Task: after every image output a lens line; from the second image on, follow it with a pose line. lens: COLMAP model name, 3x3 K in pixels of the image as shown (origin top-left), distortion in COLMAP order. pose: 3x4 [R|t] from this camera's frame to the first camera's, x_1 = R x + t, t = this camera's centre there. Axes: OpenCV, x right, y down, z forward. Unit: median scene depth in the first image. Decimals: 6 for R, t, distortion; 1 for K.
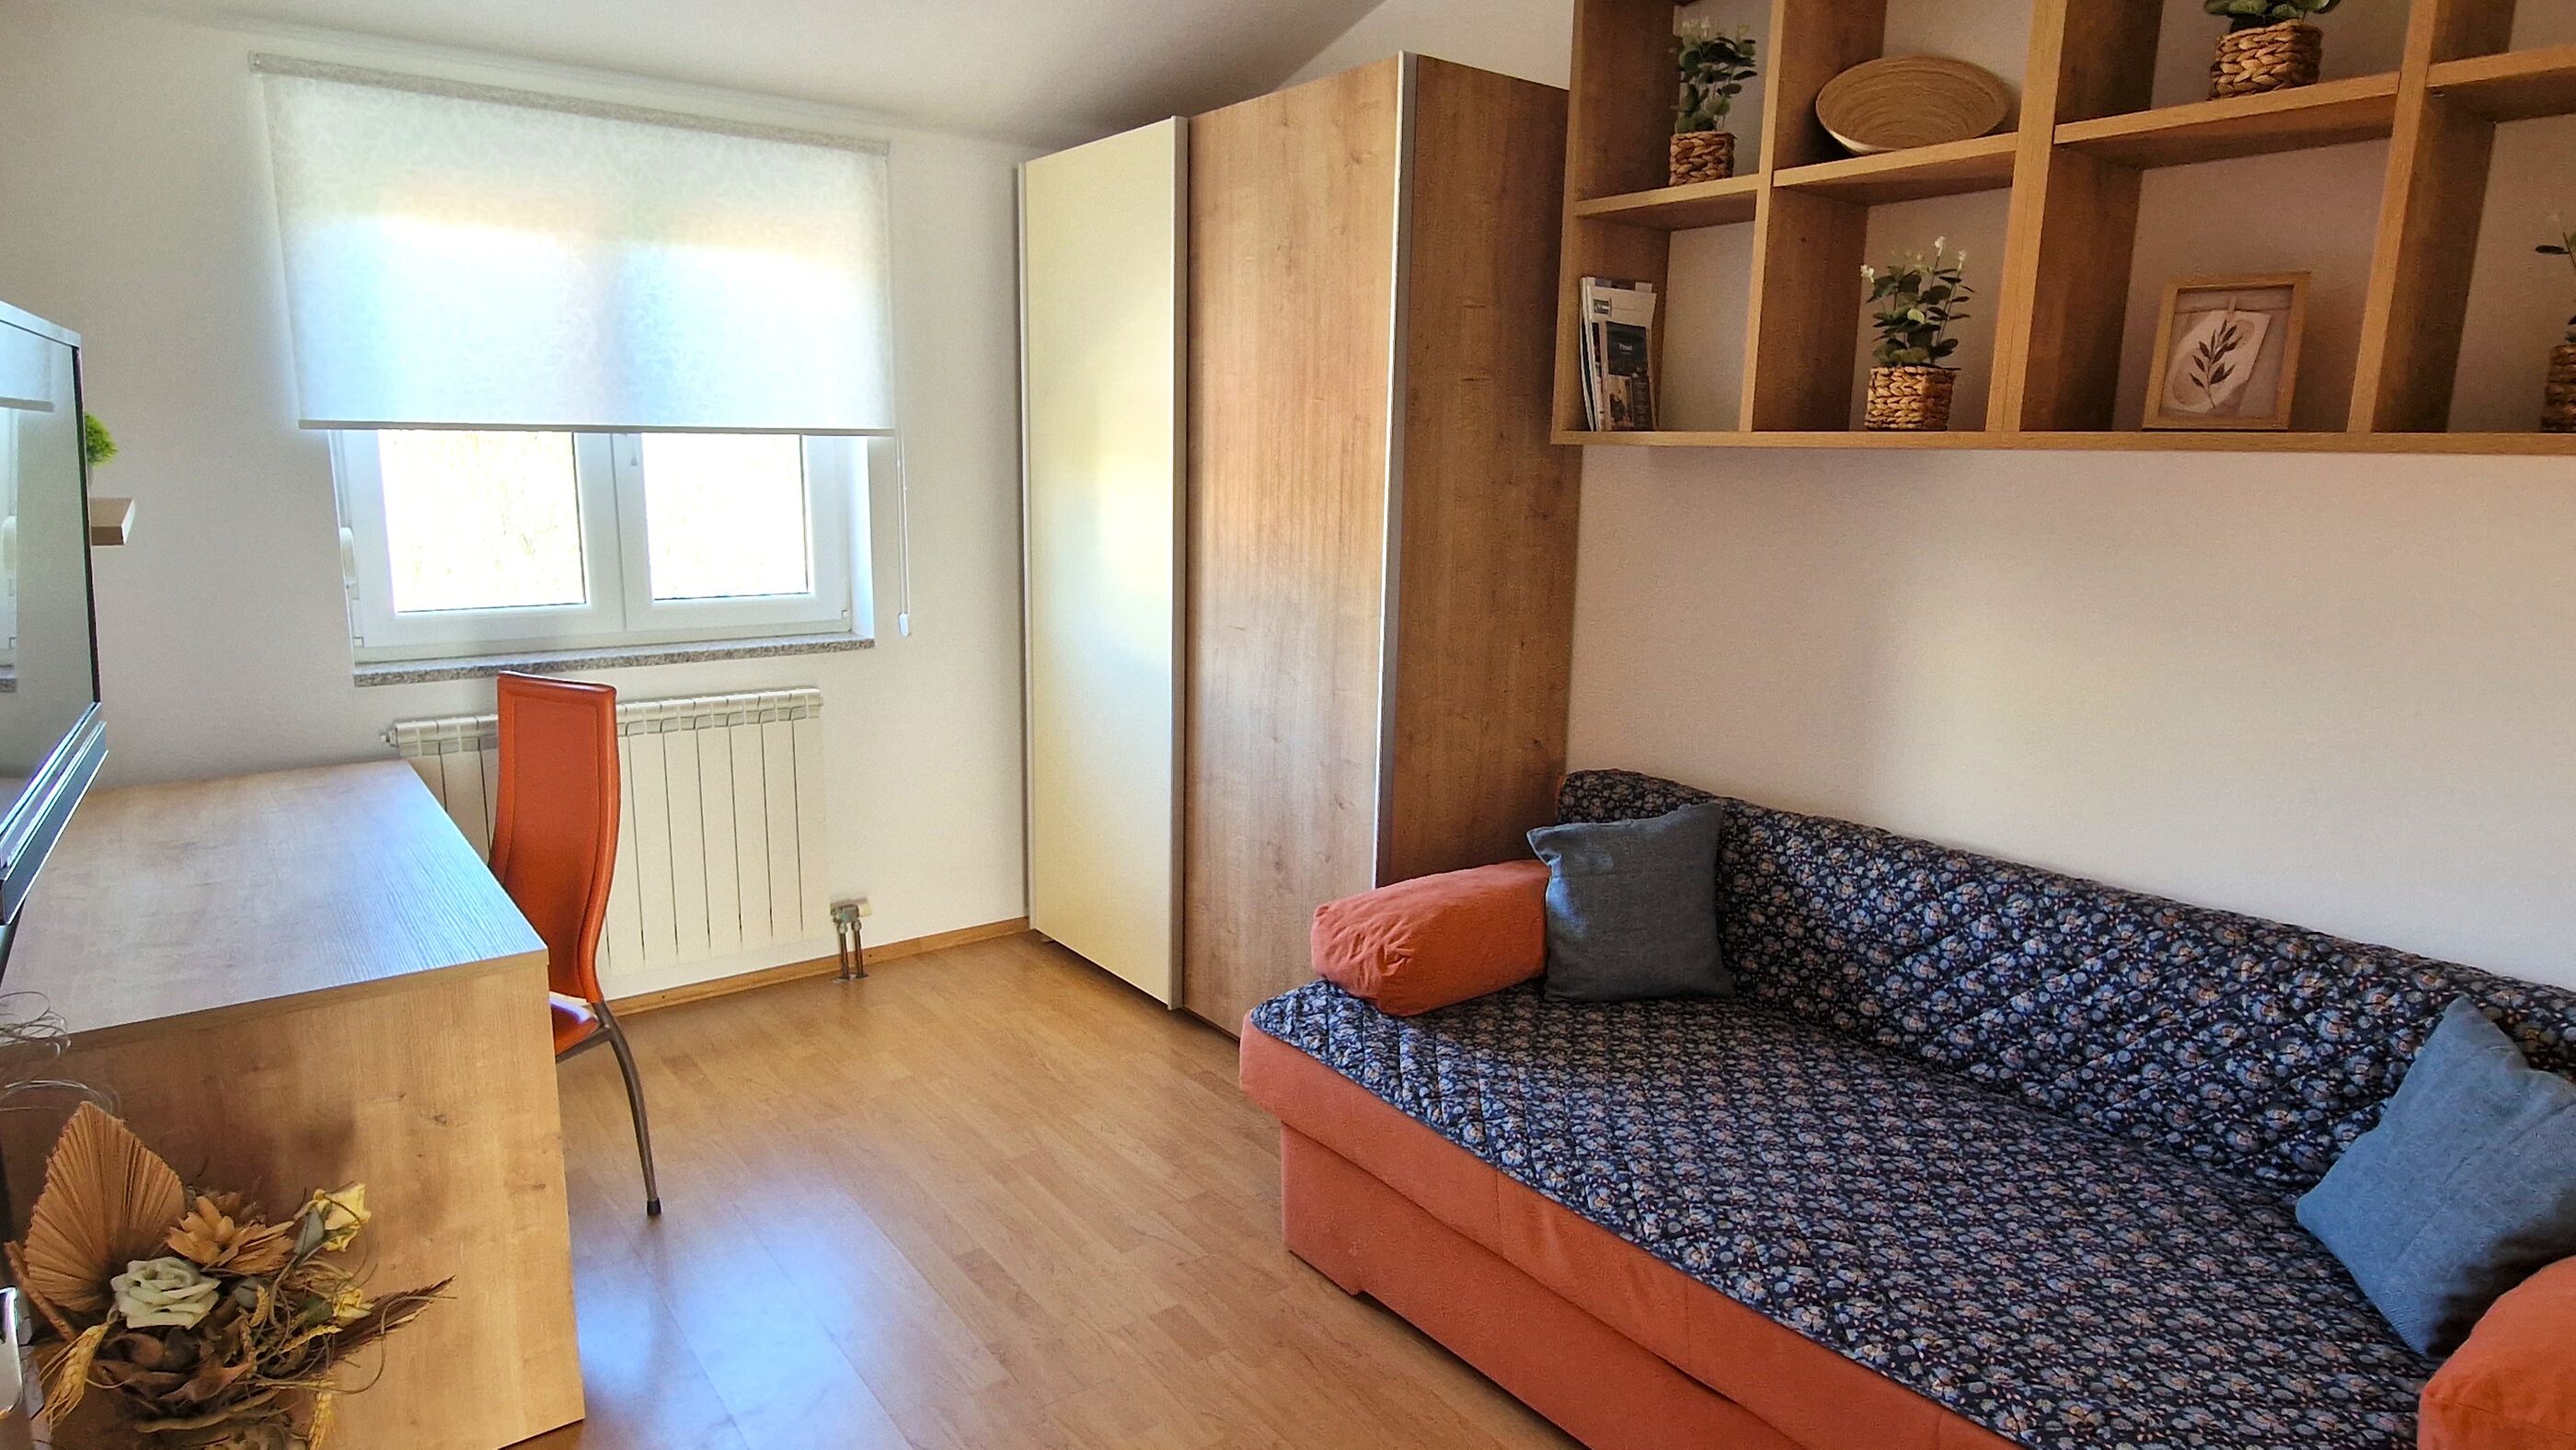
lens RADIAL K [[1442.9, 0, 1261.7], [0, 1442.9, 716.5], [0, 0, 1]] dist [-0.003550, -0.000204]
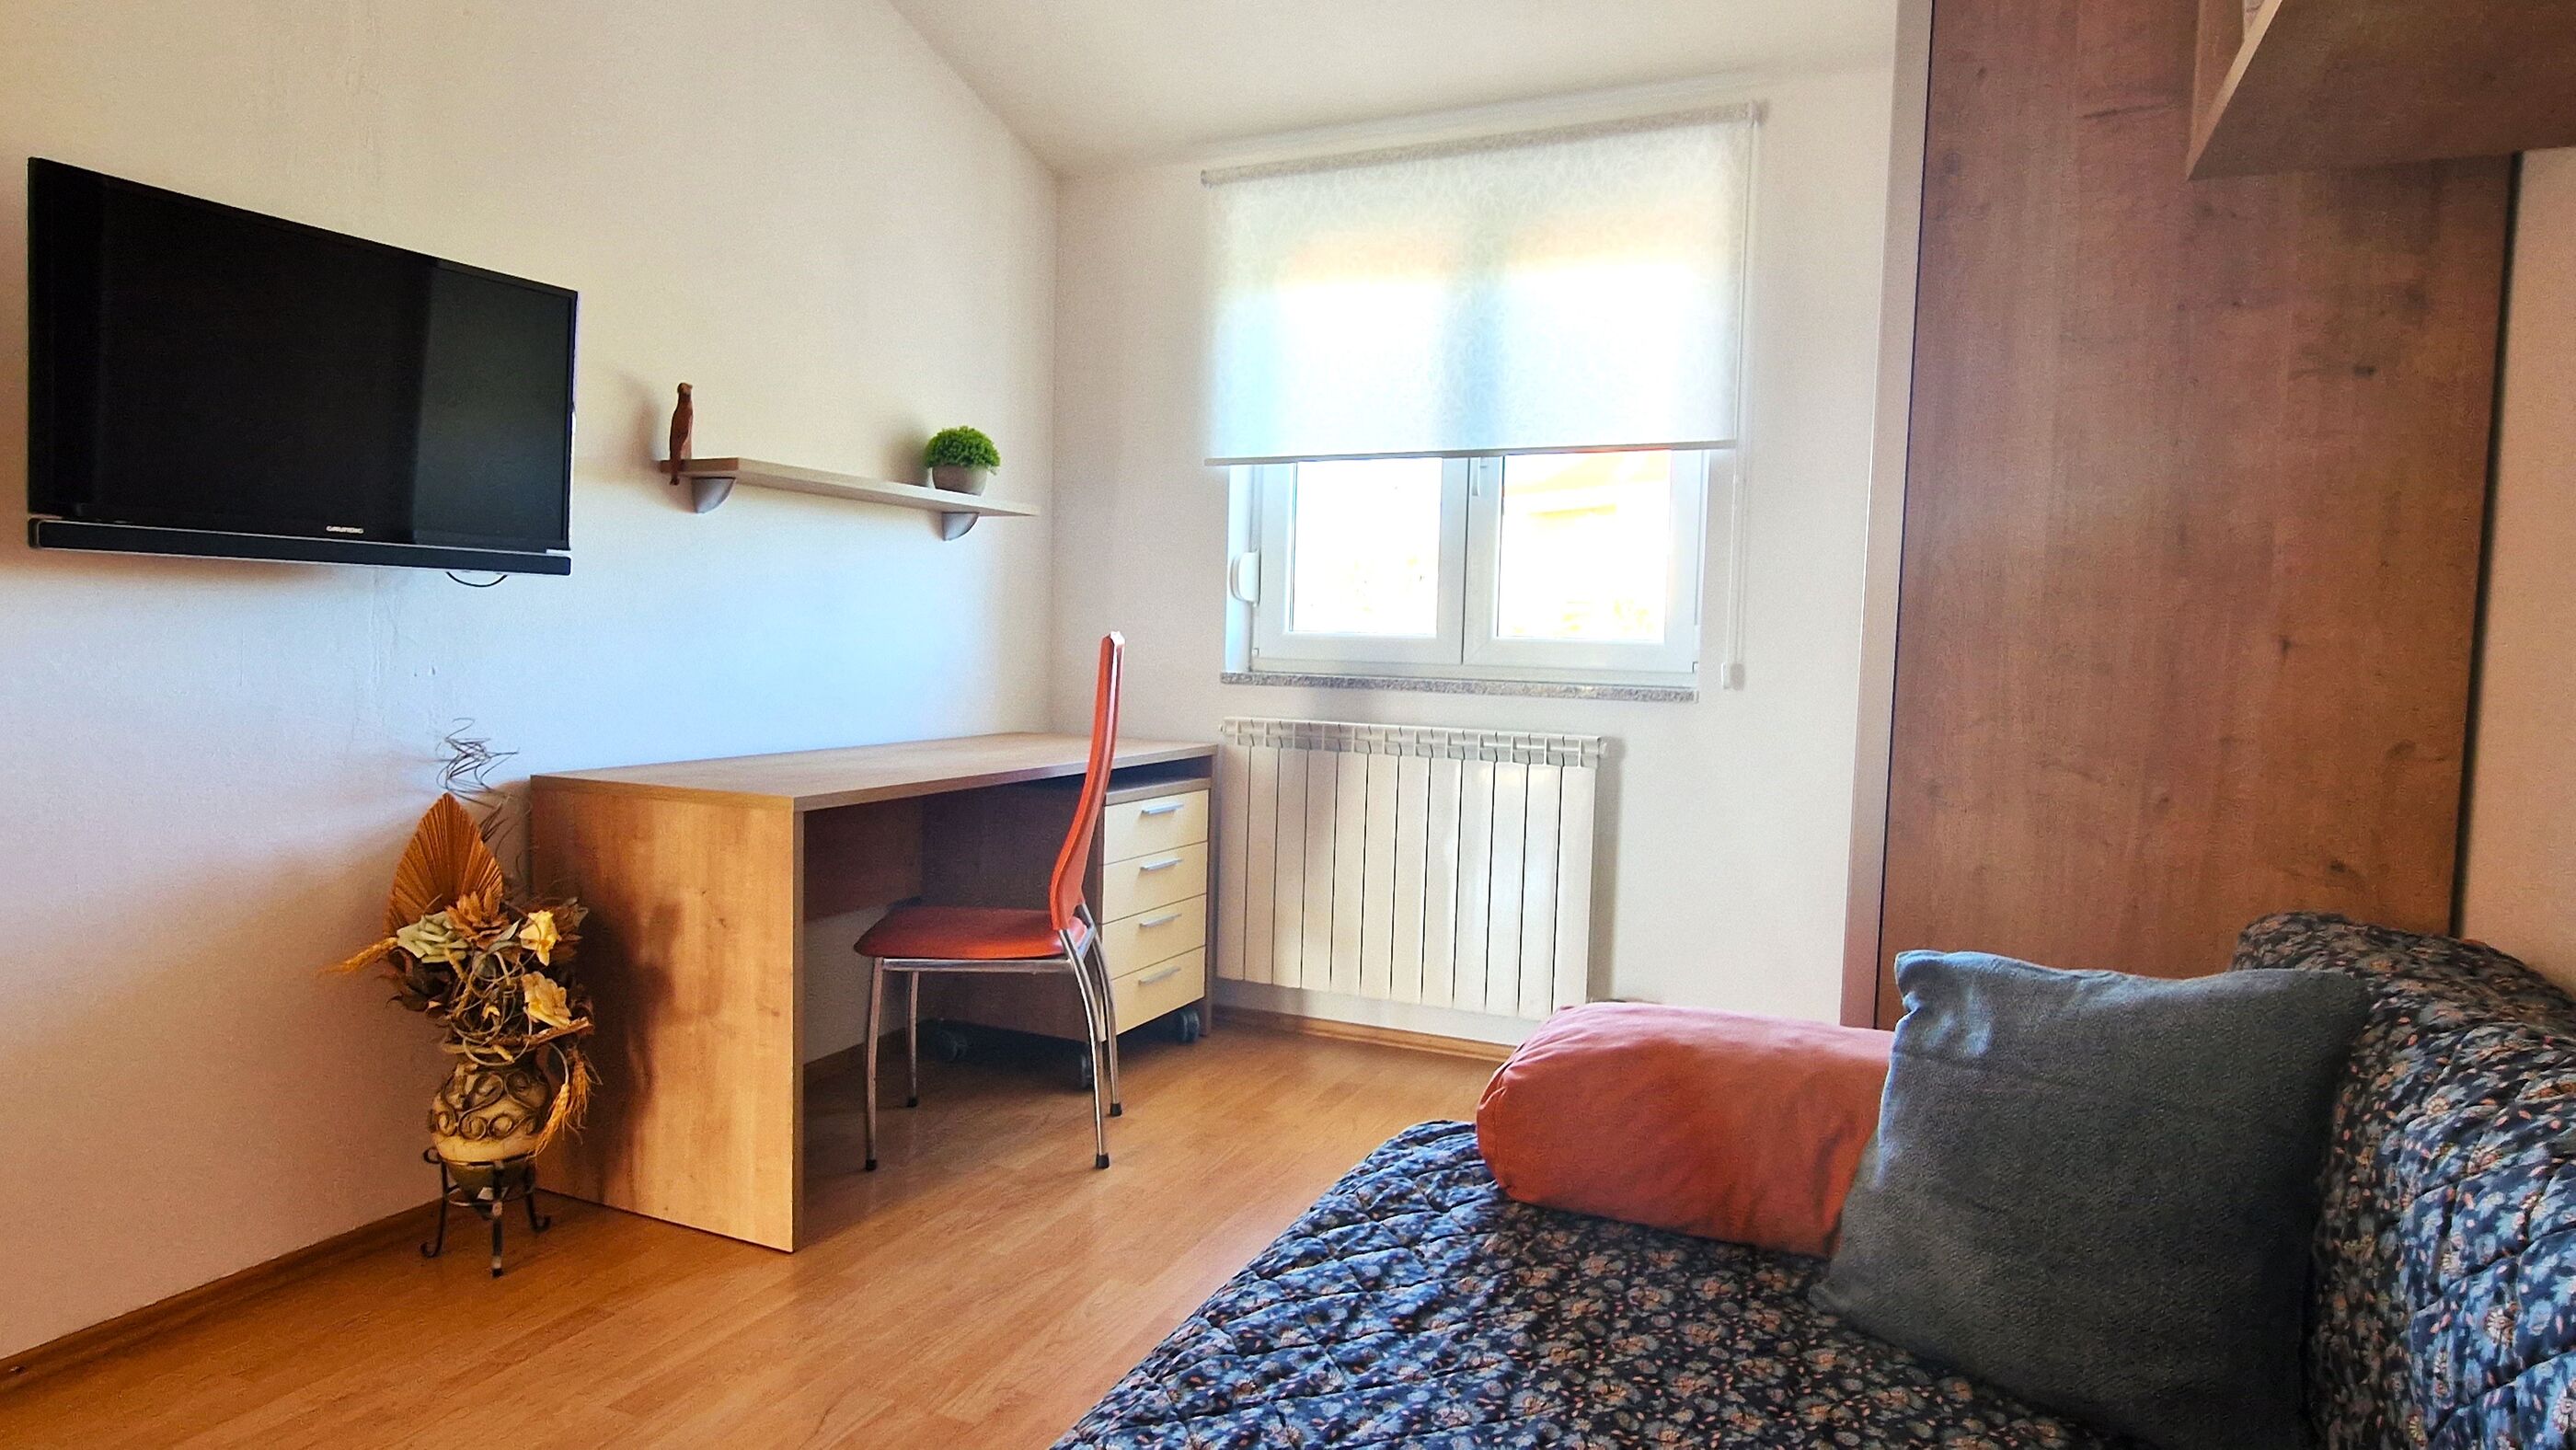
lens RADIAL K [[1442.9, 0, 1261.7], [0, 1442.9, 716.5], [0, 0, 1]] dist [-0.003550, -0.000204]
pose [[0.476791, 0.048081, -0.877701, 0.417818], [-0.180950, 0.982486, -0.044476, 0.051265], [0.860190, 0.180026, 0.477141, 0.477310]]
